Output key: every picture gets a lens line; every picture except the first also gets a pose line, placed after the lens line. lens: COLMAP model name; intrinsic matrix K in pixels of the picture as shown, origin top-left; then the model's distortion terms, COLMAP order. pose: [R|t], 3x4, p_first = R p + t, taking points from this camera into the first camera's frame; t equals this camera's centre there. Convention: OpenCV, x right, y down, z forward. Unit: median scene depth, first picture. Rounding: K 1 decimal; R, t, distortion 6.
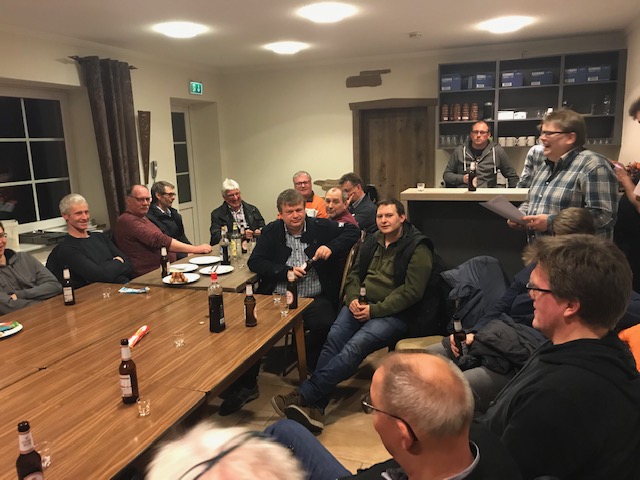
lens RADIAL K [[520.5, 0, 315.5], [0, 520.5, 241.5], [0, 0, 1]] dist [0.021281, -0.007059]
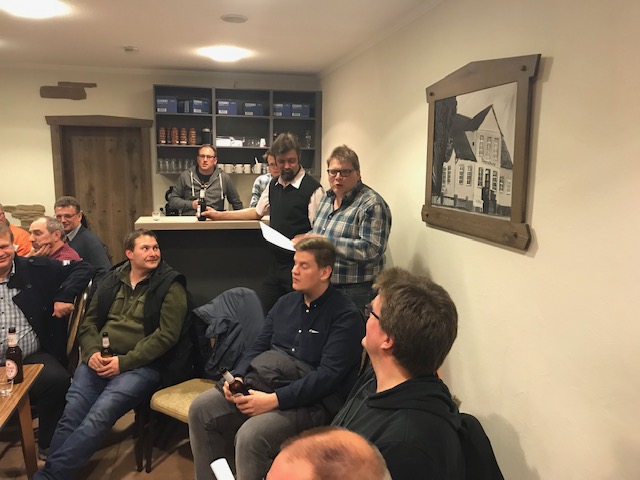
lens RADIAL K [[520.5, 0, 309.7], [0, 520.5, 241.0], [0, 0, 1]] dist [0.021281, -0.007059]
pose [[0.841882, -0.042351, 0.537998, -0.050279], [0.064223, 0.997694, -0.021961, -0.017988], [-0.535827, 0.053041, 0.842660, 0.069481]]
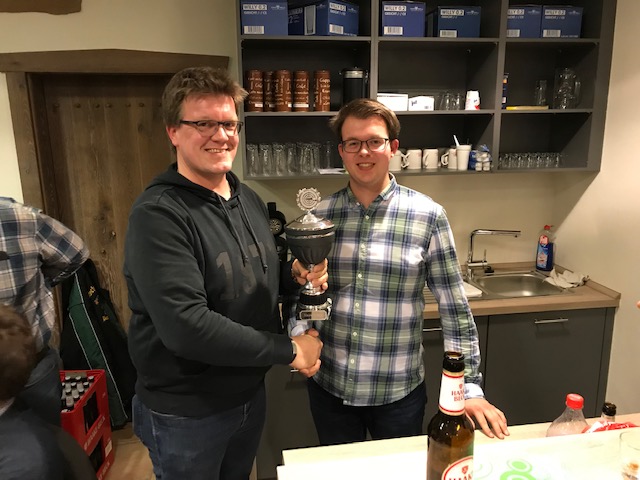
lens RADIAL K [[520.5, 0, 316.2], [0, 520.5, 233.7], [0, 0, 1]] dist [0.021281, -0.007059]
pose [[0.868851, -0.086240, 0.487505, 0.086834], [0.080007, 0.996226, 0.033642, -0.157854], [-0.488567, 0.009773, 0.872472, 0.678166]]
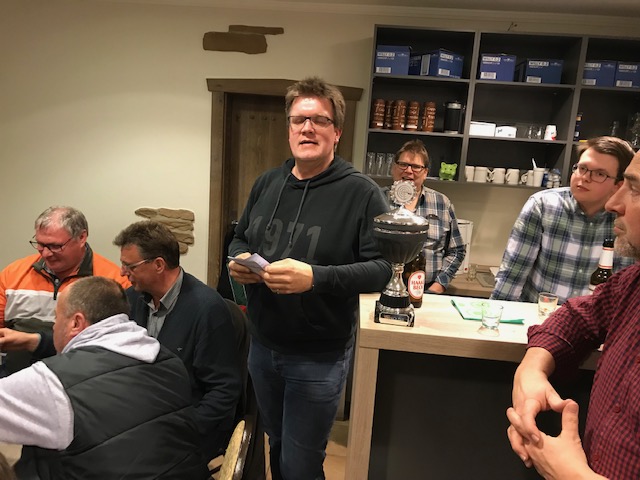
lens RADIAL K [[520.5, 0, 320.6], [0, 520.5, 235.5], [0, 0, 1]] dist [0.021281, -0.007059]
pose [[0.955543, 0.048538, 0.290831, 0.032327], [-0.042375, 0.998724, -0.027457, -0.105254], [-0.291792, 0.013913, 0.956380, 0.525702]]
